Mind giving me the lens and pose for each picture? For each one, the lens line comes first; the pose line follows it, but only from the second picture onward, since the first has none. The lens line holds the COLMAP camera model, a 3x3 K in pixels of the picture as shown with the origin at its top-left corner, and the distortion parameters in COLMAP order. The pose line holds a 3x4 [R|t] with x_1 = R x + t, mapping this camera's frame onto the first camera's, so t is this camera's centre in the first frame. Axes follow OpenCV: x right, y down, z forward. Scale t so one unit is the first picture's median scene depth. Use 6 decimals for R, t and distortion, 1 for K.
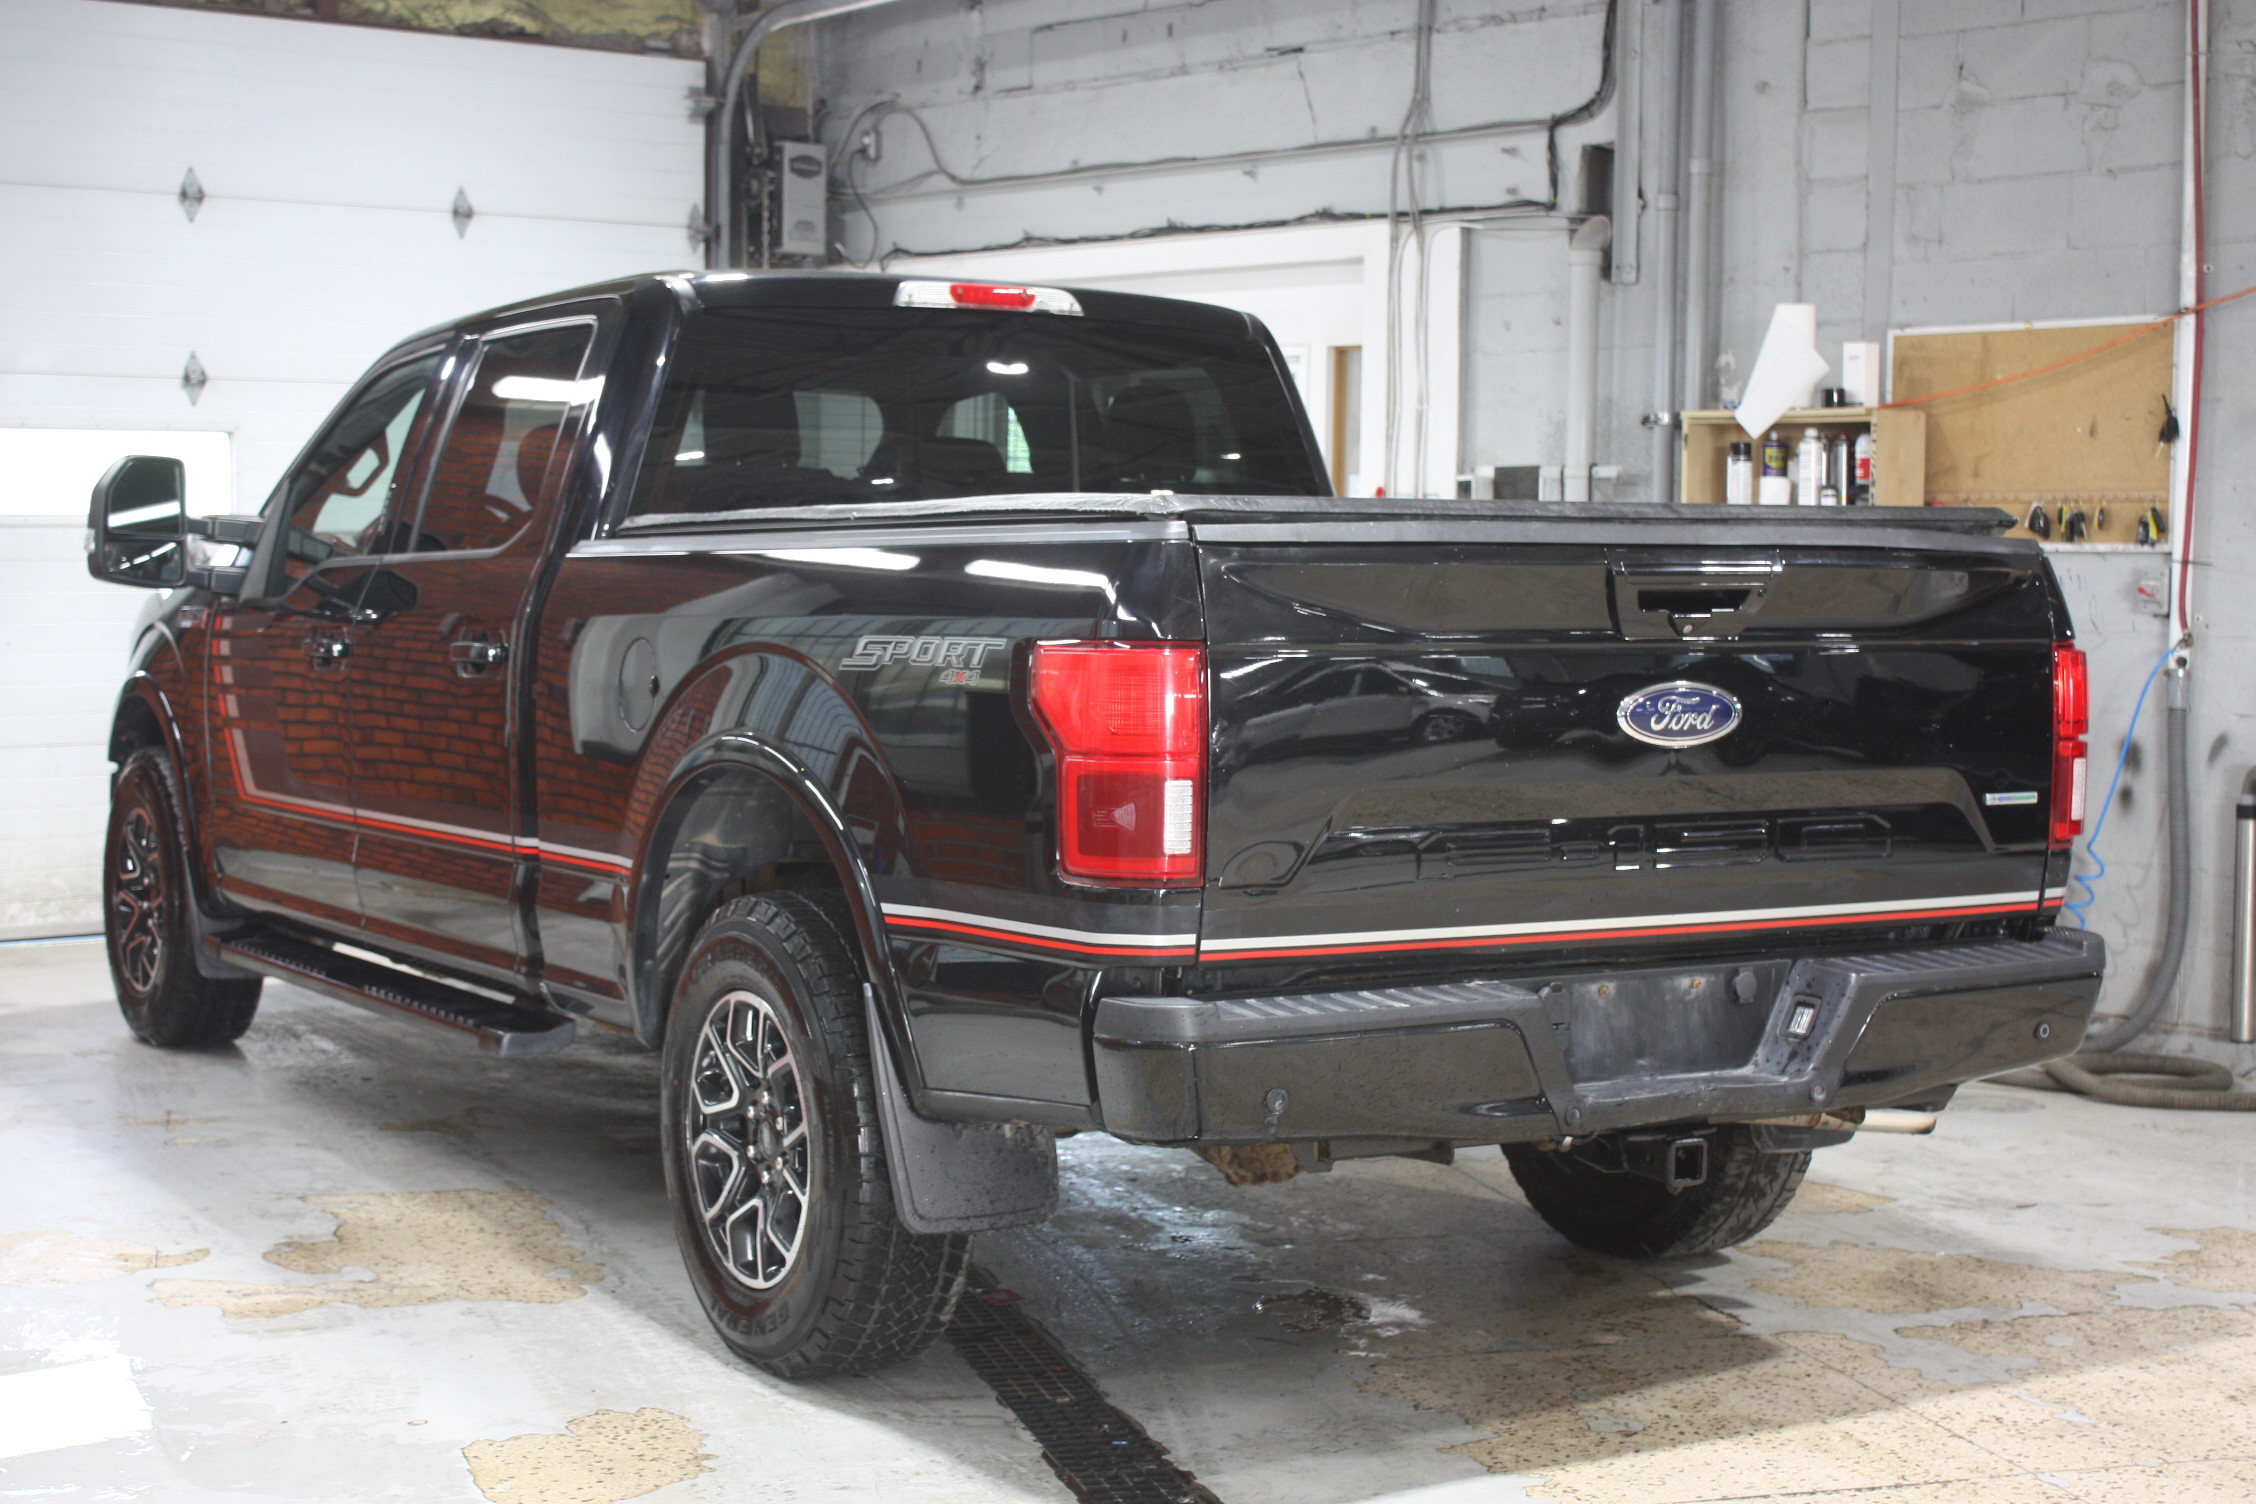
lens RADIAL K [[3400.4, 0, 1134.0], [0, 3400.4, 749.9], [0, 0, 1]] dist [-0.014762, 0.000000]
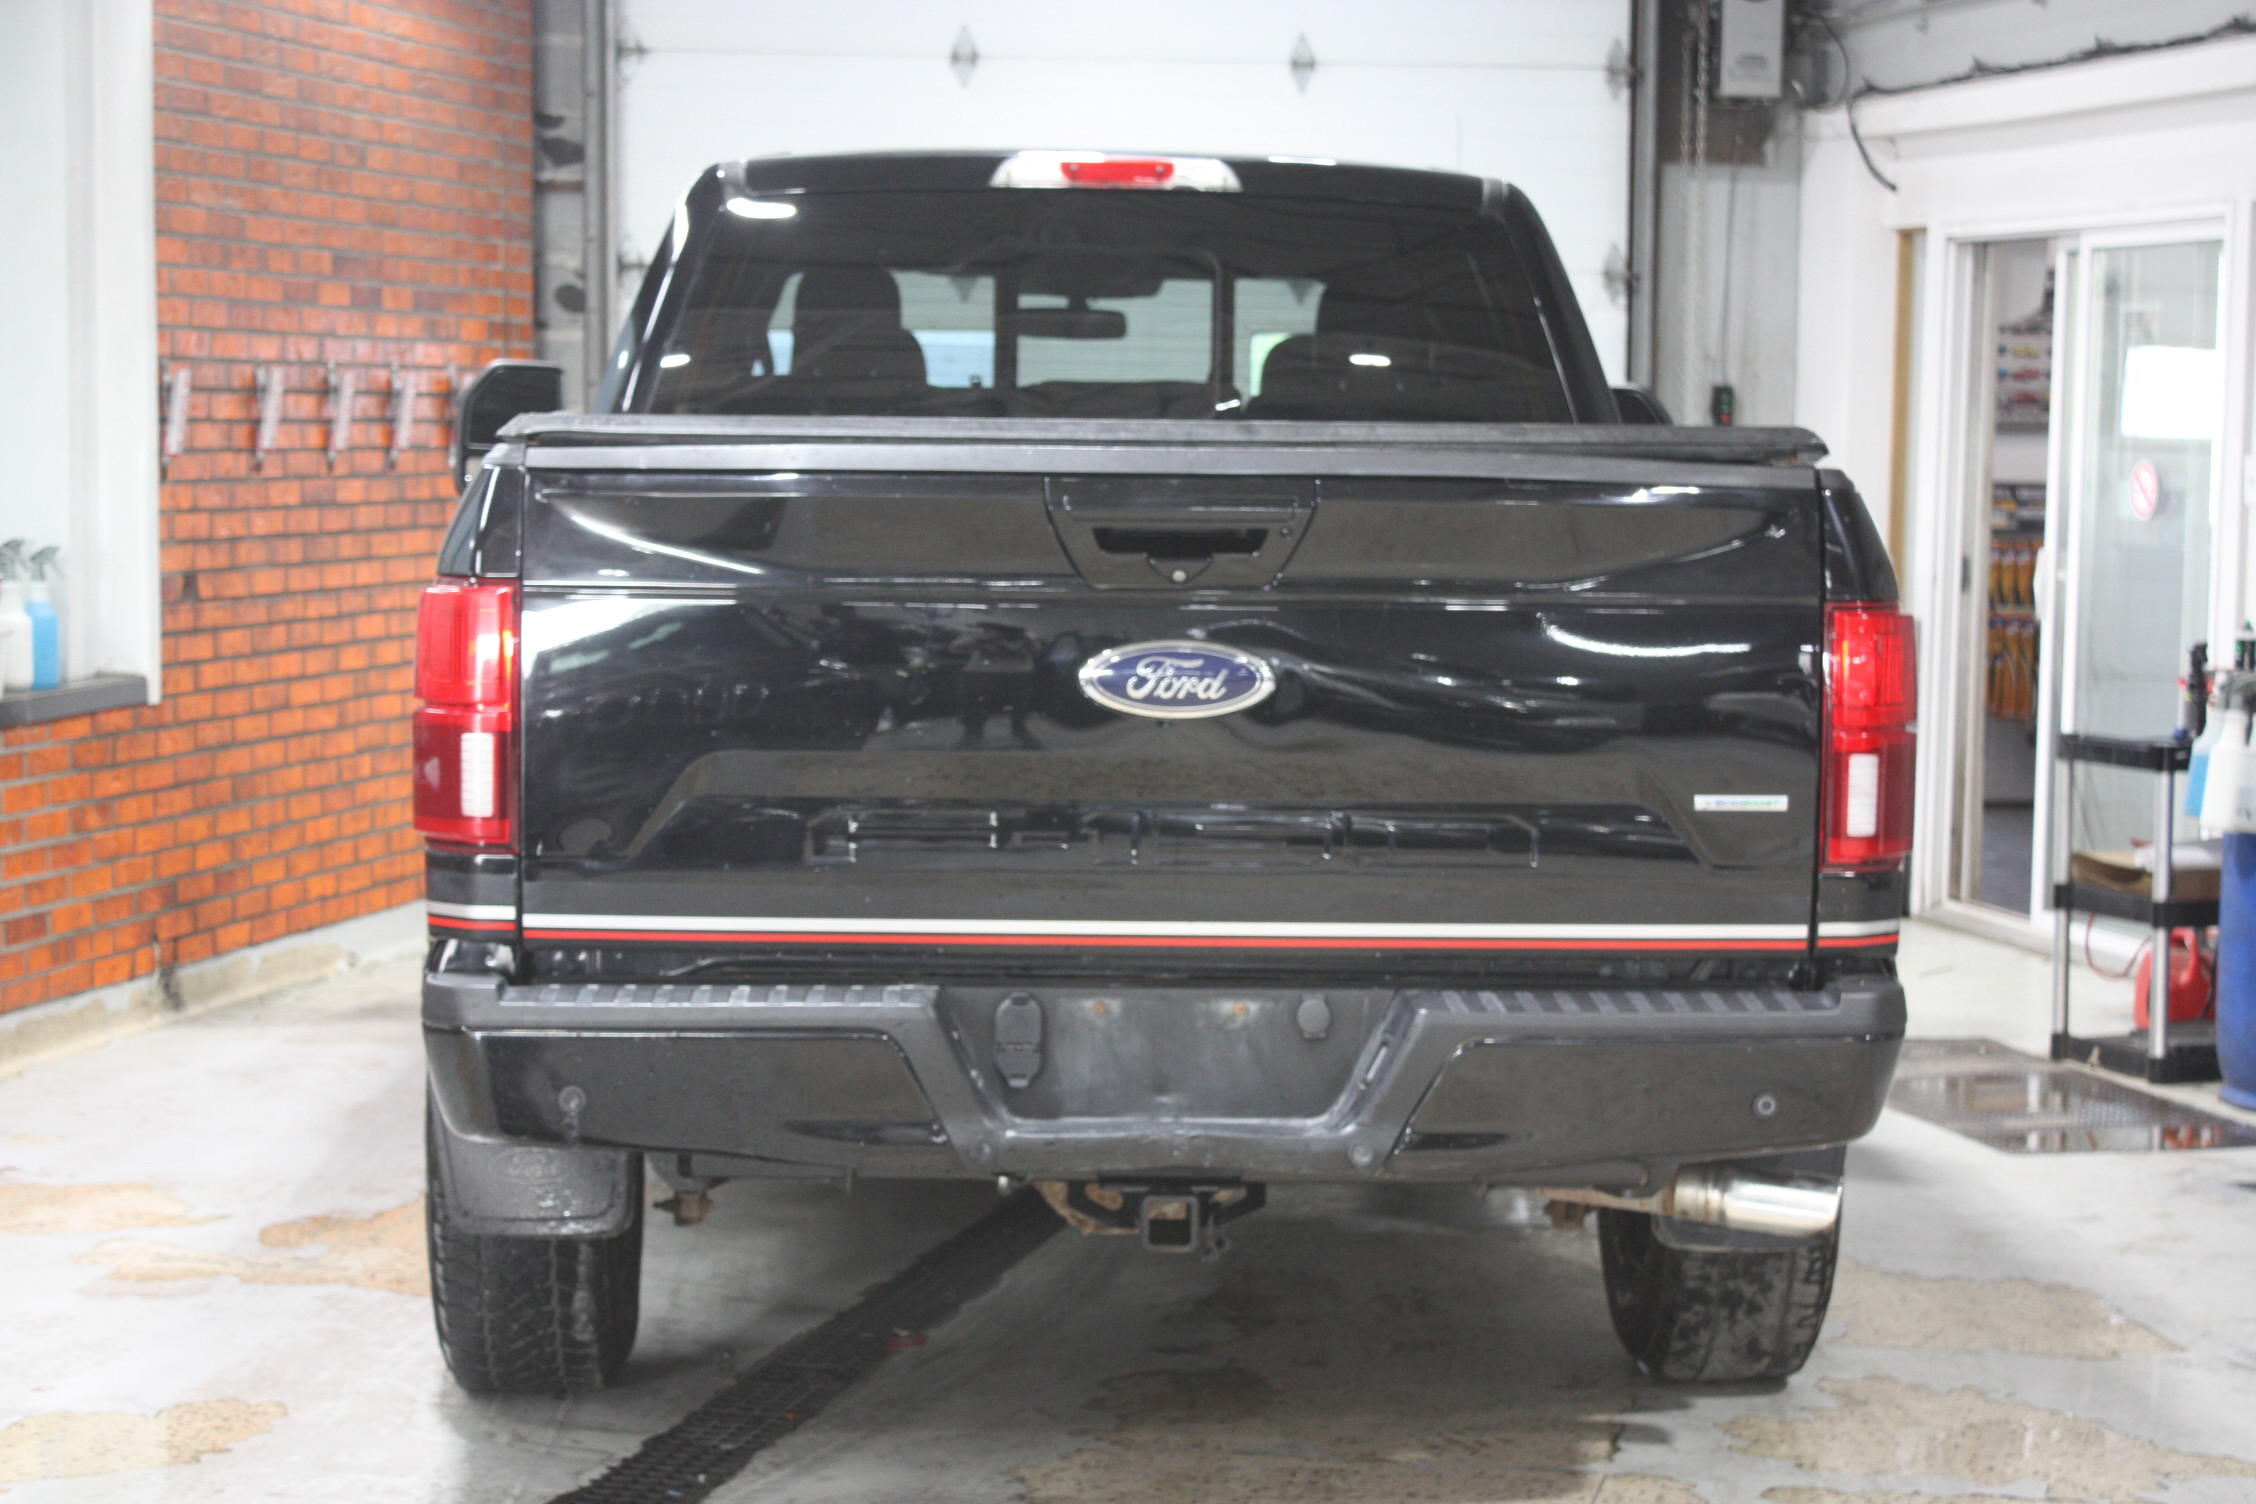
lens RADIAL K [[4394.6, 0, 1125.8], [0, 4394.6, 755.6], [0, 0, 1]] dist [0.025160, 0.000000]
pose [[0.883218, 0.035950, -0.467584, 0.618474], [-0.032175, 0.999353, 0.016060, -0.008301], [0.467859, 0.000860, 0.883803, 0.049537]]
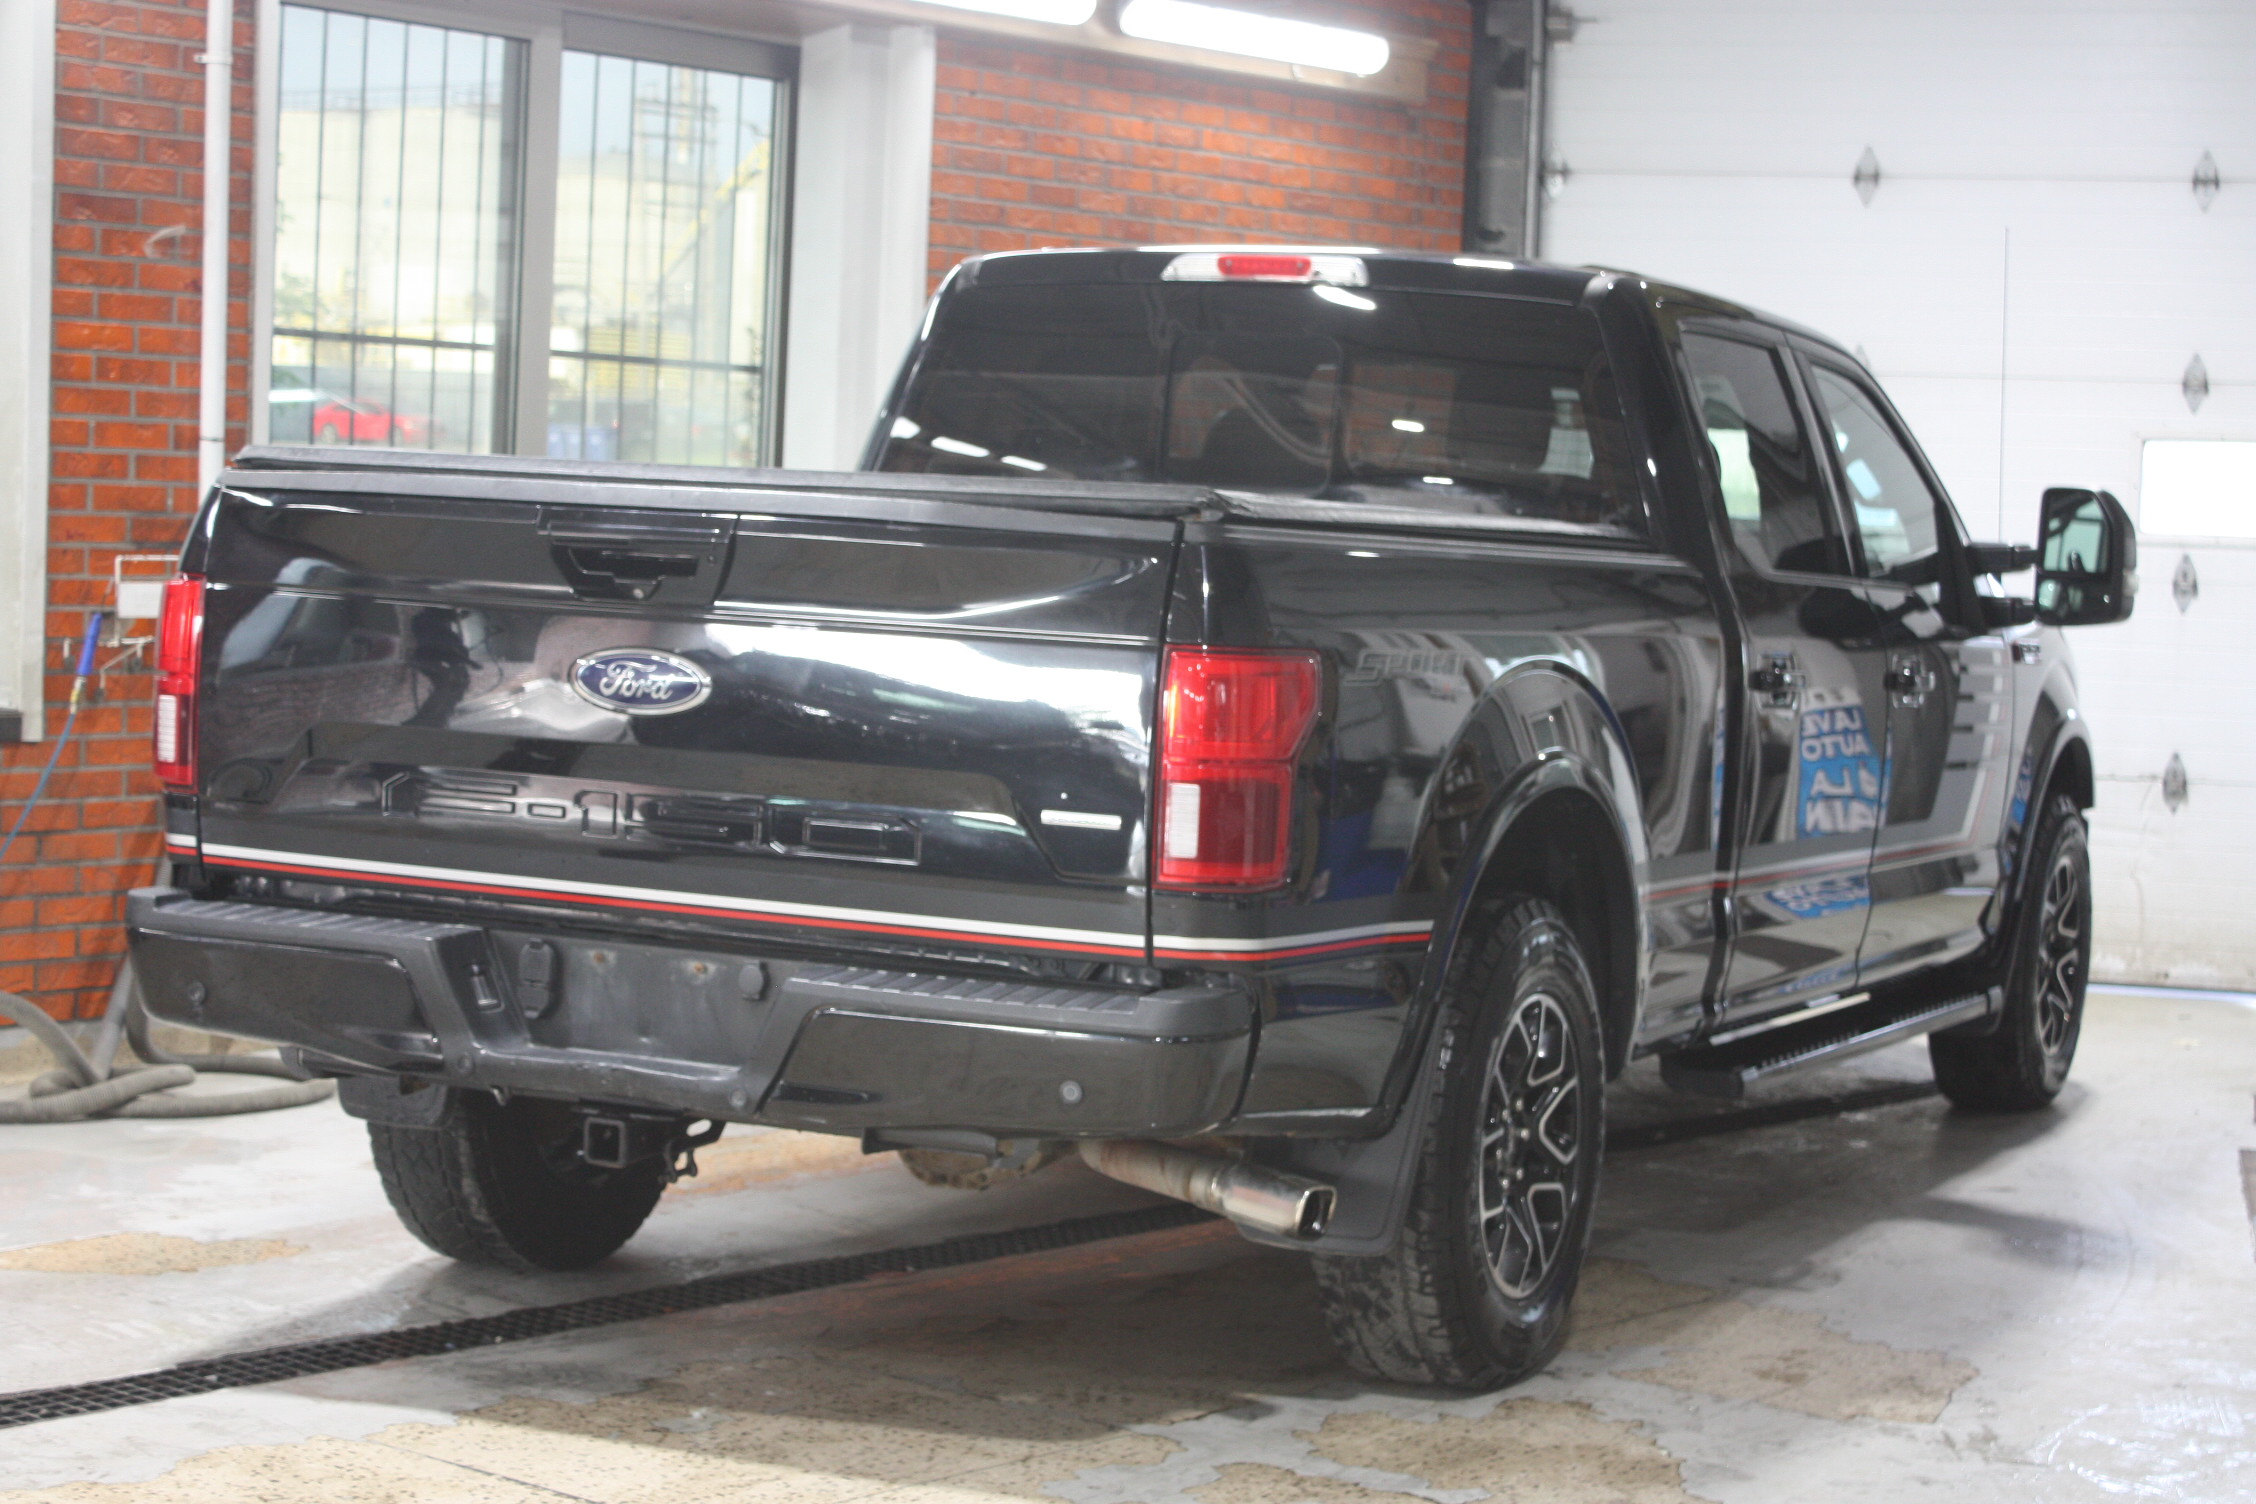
lens RADIAL K [[4143.0, 0, 1125.8], [0, 4143.0, 751.4], [0, 0, 1]] dist [0.040415, 0.000000]
pose [[0.568562, 0.070004, -0.819657, 1.155489], [-0.091743, 0.995553, 0.021388, -0.027287], [0.817509, 0.063038, 0.572456, 0.416120]]
